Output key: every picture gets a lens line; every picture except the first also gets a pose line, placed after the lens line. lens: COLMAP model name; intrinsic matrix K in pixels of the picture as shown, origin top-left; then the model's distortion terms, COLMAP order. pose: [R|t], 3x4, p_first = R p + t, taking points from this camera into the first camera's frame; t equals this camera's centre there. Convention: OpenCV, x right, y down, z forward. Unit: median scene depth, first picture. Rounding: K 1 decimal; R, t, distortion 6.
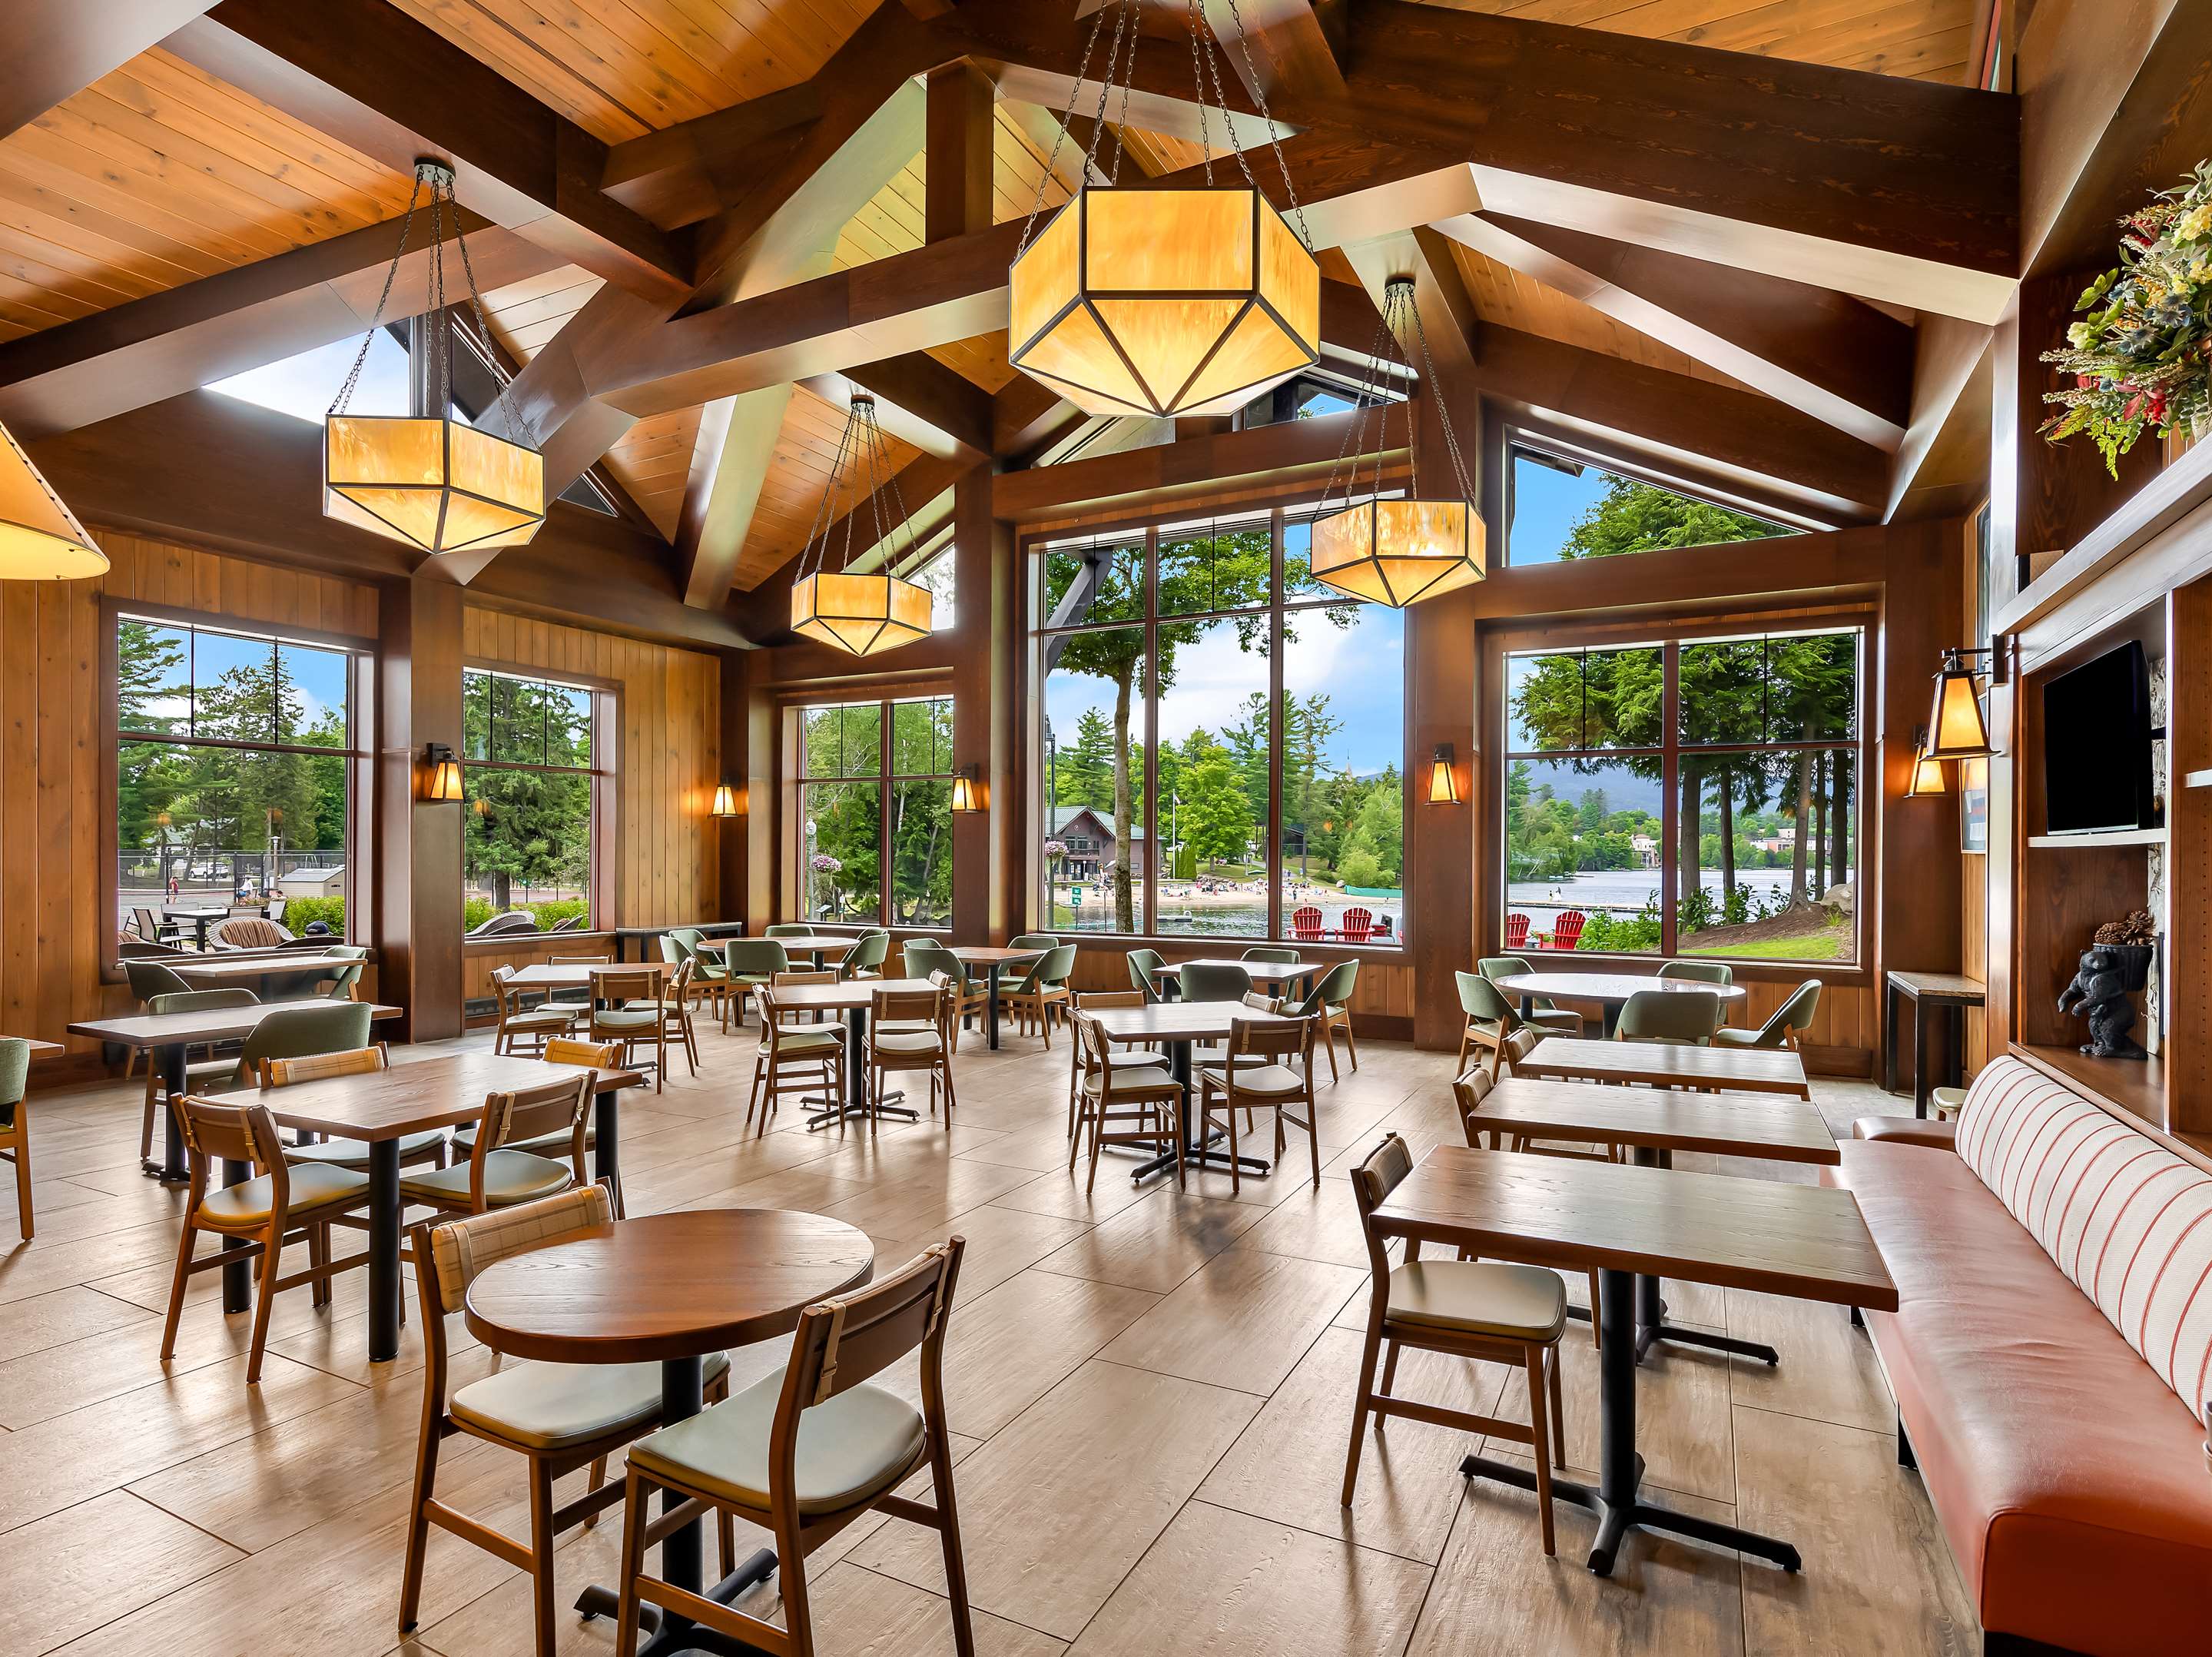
lens RADIAL K [[1172.8, 0, 1062.2], [0, 1172.8, 865.9], [0, 0, 1]] dist [-0.003041, 0.000085]
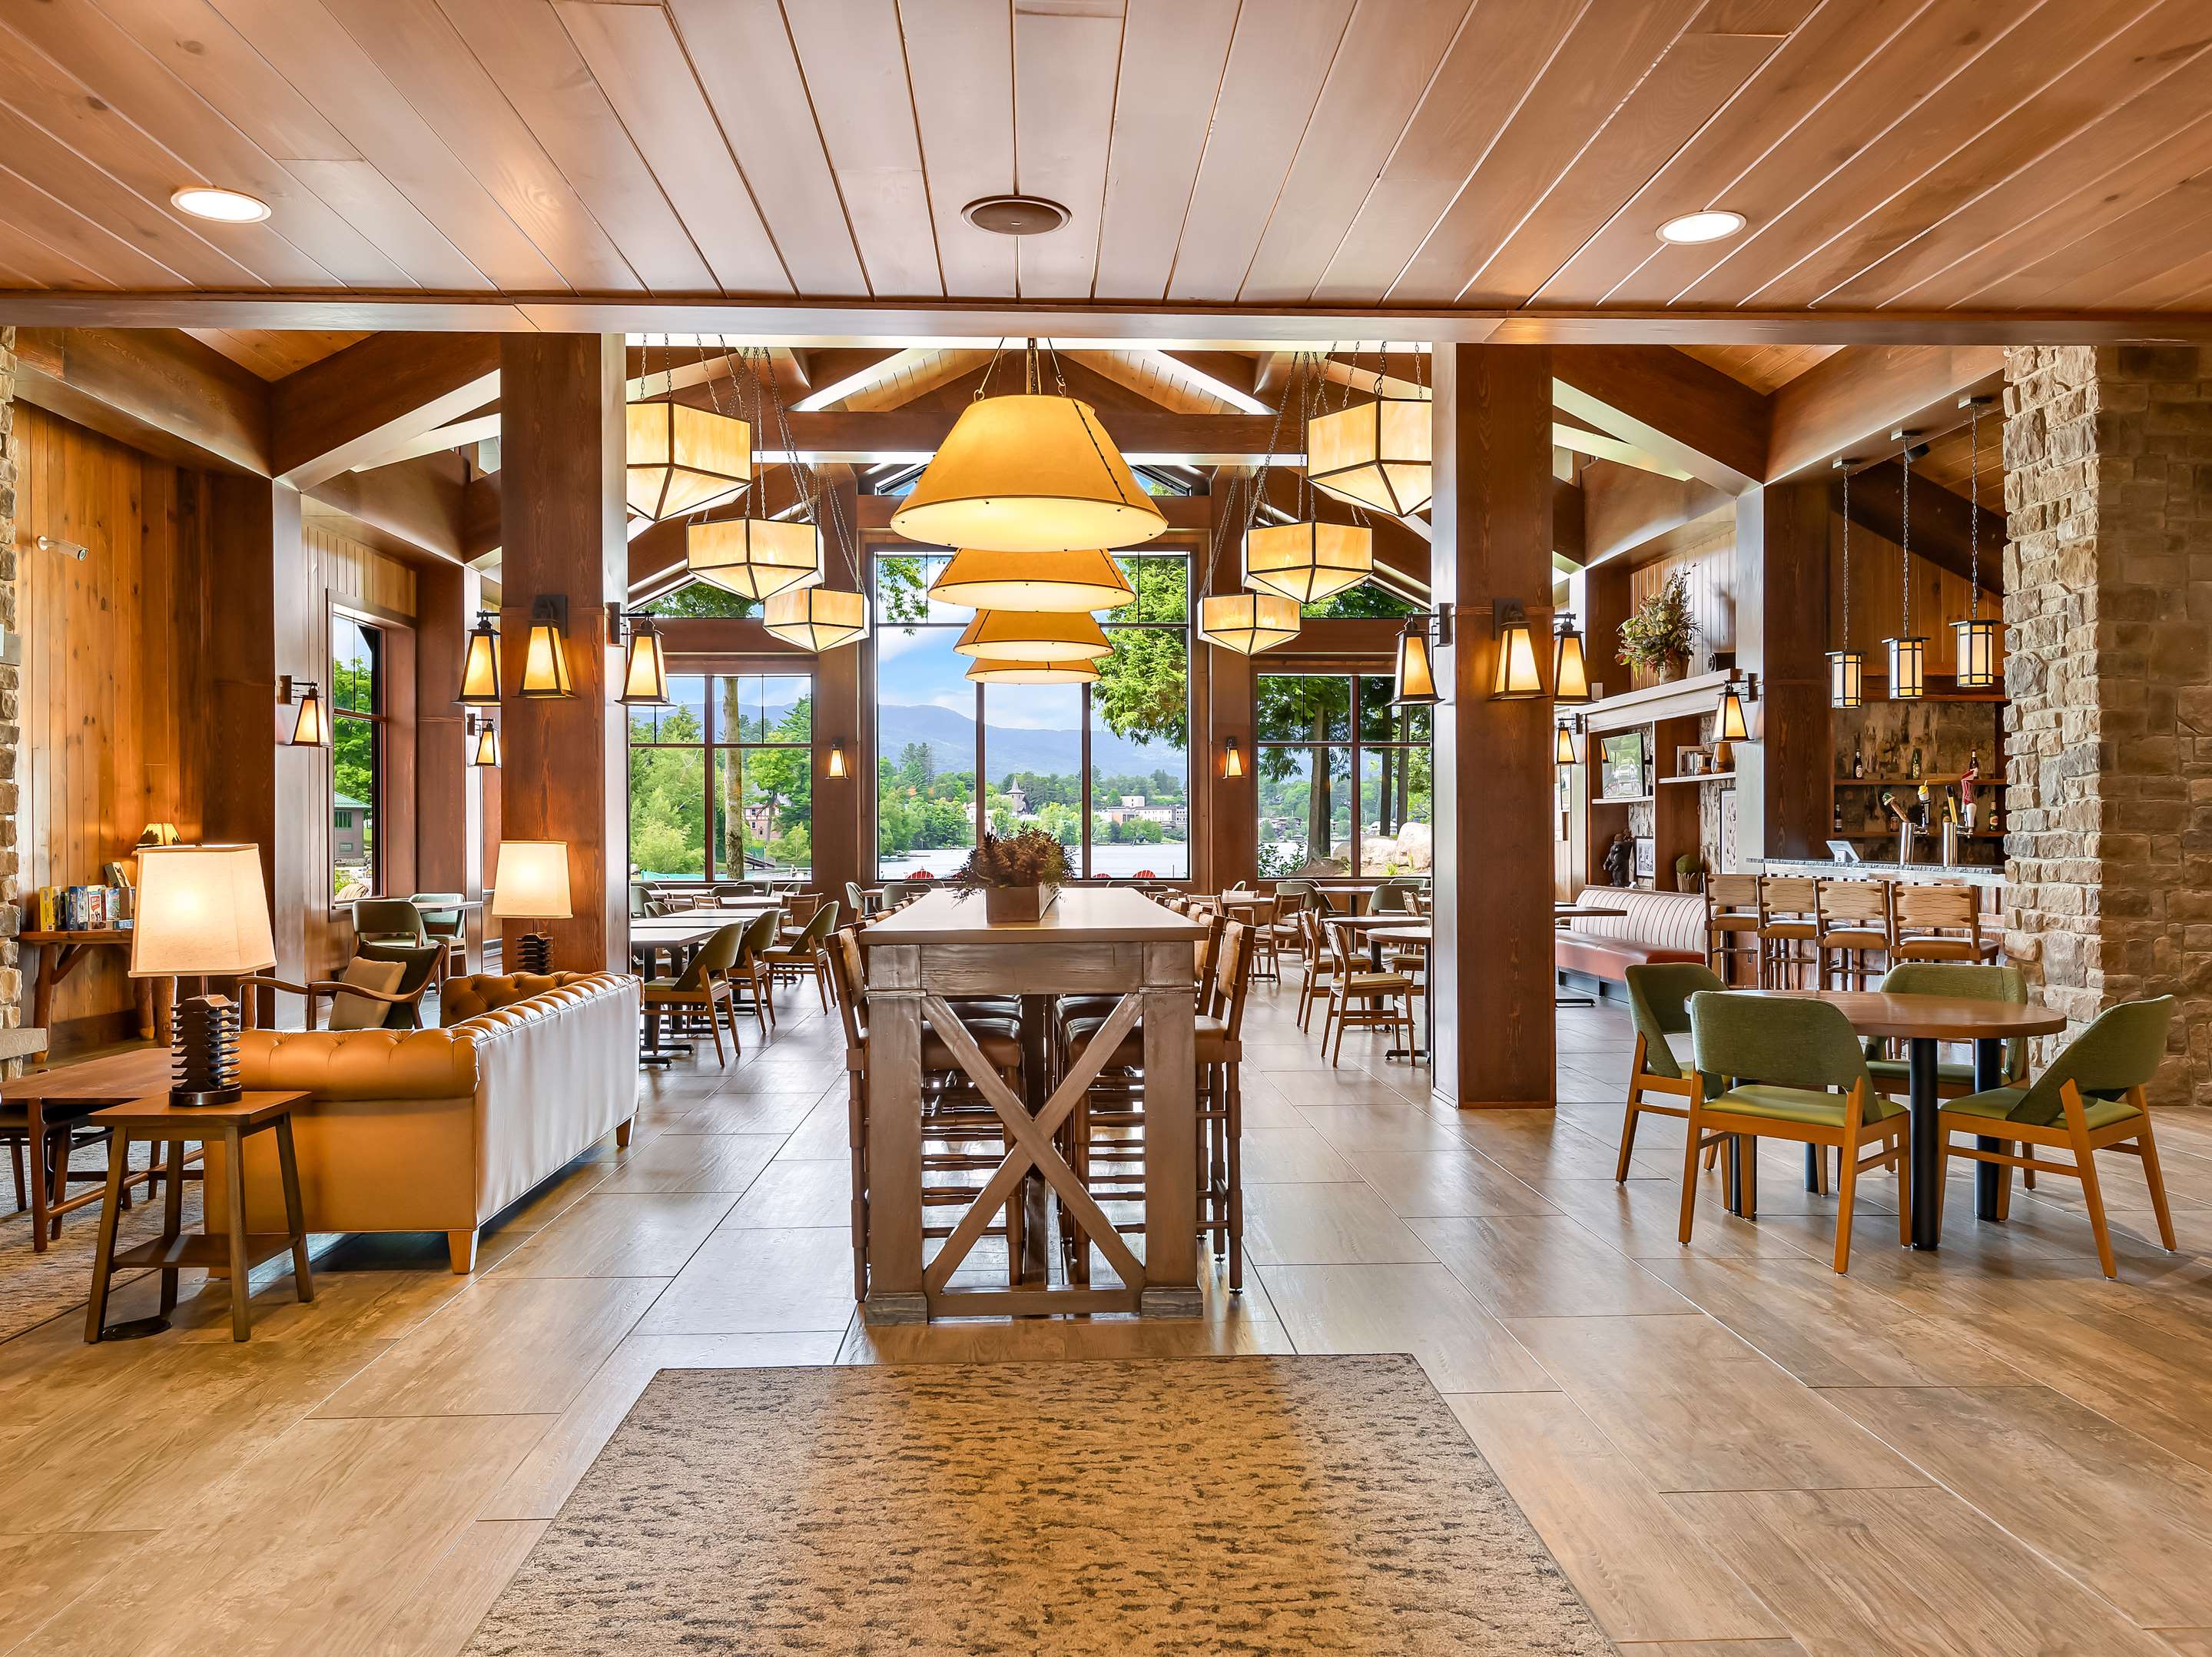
lens RADIAL K [[1637.9, 0, 1101.3], [0, 1637.9, 834.6], [0, 0, 1]] dist [0.007047, 0.006354]
pose [[0.860339, -0.007467, 0.509667, -1.716438], [0.010898, 0.999934, -0.003747, 0.048478], [-0.509605, 0.008778, 0.860363, -1.354353]]
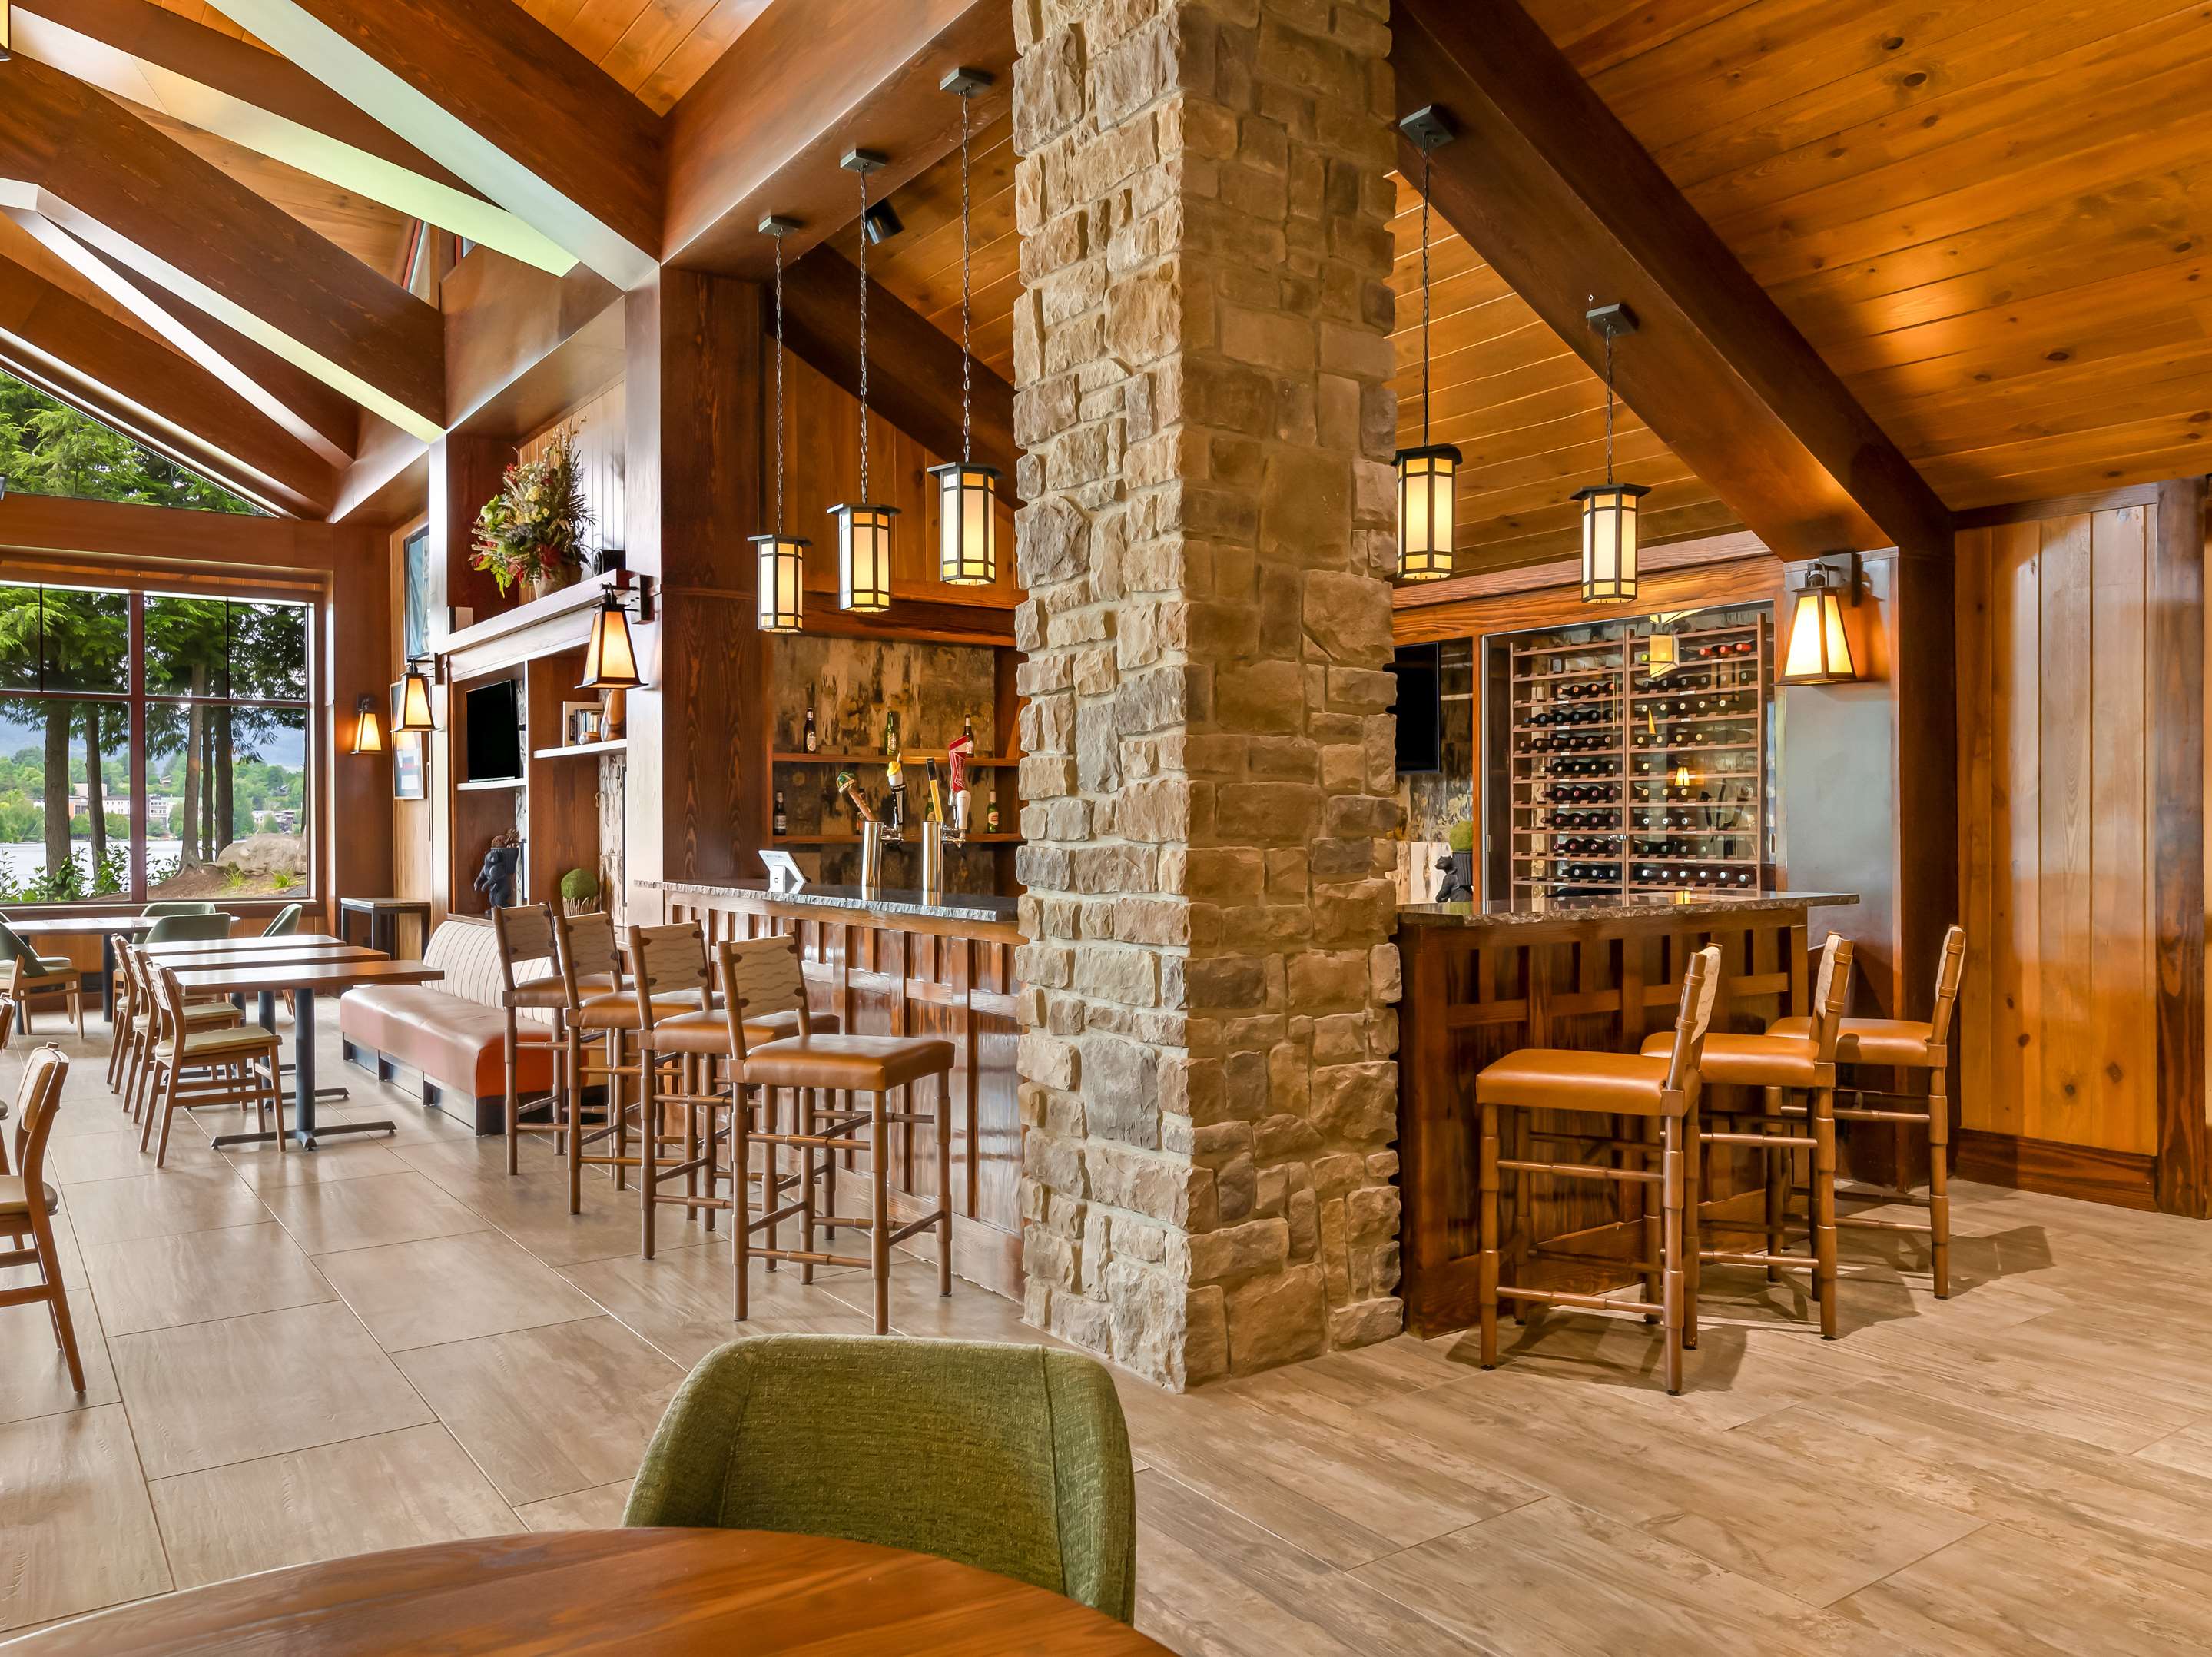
lens RADIAL K [[1637.9, 0, 1105.2], [0, 1637.9, 839.5], [0, 0, 1]] dist [0.007047, 0.006354]
pose [[0.448356, -0.014393, 0.893739, -0.757368], [0.012377, 0.999874, 0.009893, 0.039468], [-0.893769, 0.006626, 0.448478, -0.772328]]
